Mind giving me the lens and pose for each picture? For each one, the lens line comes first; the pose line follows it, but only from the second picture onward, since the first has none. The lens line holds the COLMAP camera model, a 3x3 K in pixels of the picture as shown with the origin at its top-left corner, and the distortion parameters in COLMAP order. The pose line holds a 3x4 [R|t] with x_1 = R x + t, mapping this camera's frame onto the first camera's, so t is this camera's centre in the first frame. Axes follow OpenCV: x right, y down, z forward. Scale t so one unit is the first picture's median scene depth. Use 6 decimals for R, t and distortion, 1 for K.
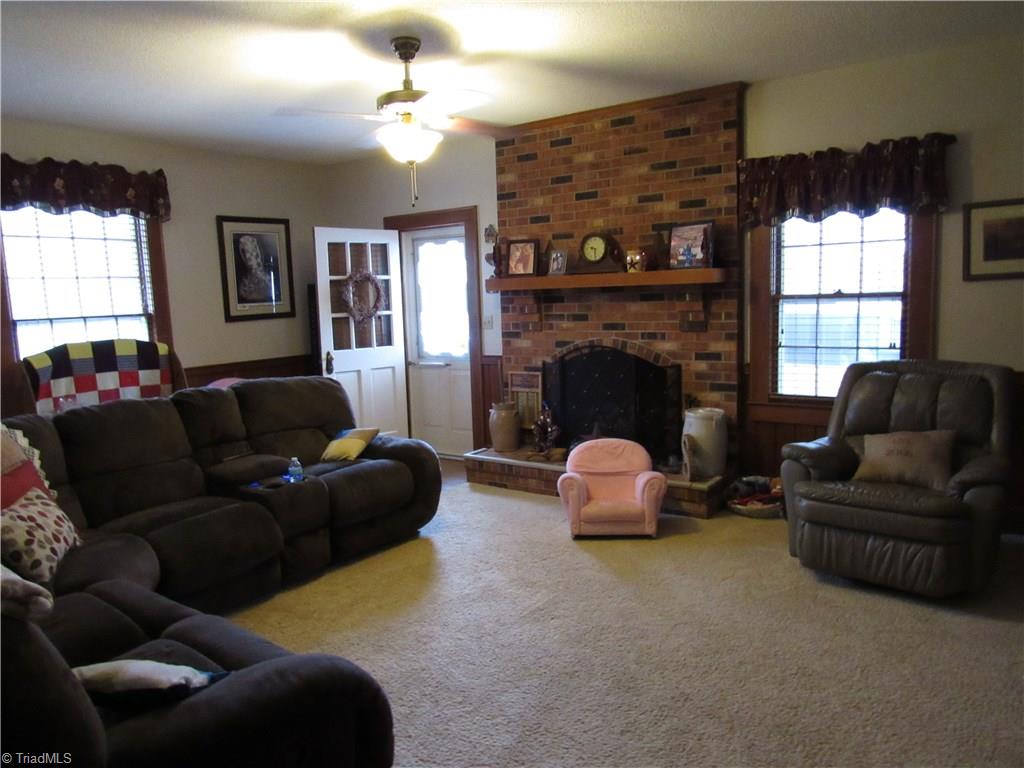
lens RADIAL K [[733.5, 0, 510.9], [0, 733.5, 382.0], [0, 0, 1]] dist [-0.029064, 0.009072]
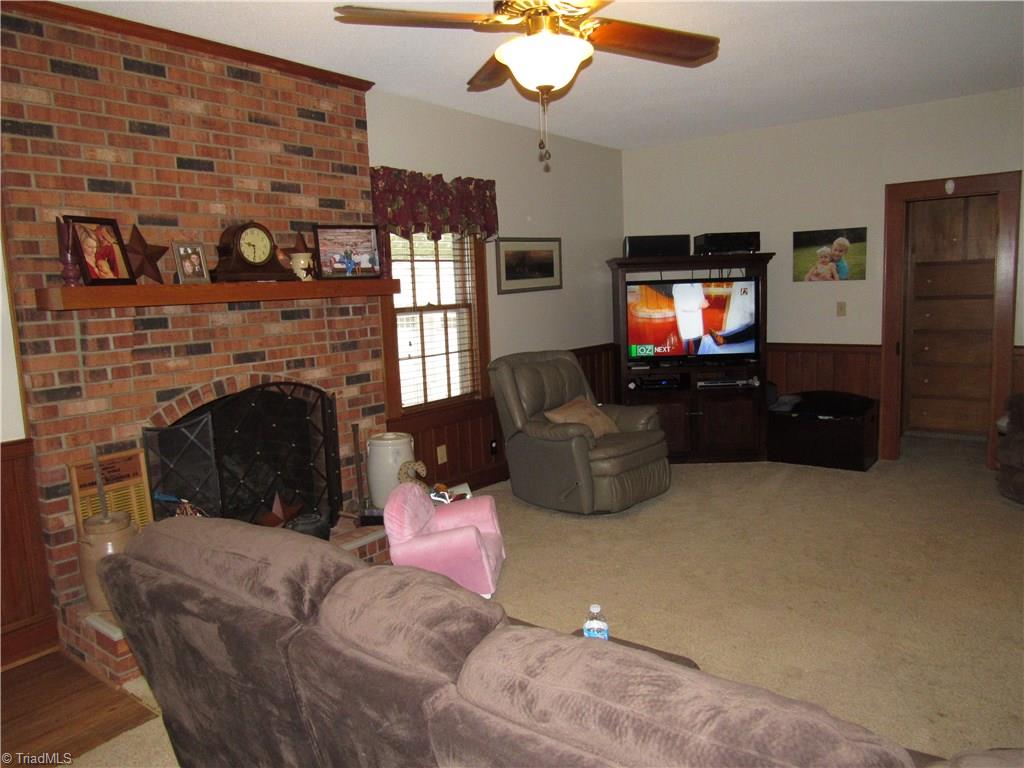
lens RADIAL K [[733.5, 0, 512.5], [0, 733.5, 387.5], [0, 0, 1]] dist [-0.029064, 0.009072]
pose [[0.027399, -0.098134, 0.994796, -0.582316], [0.164437, 0.982055, 0.092349, -0.072710], [-0.986007, 0.161051, 0.043044, 0.746693]]
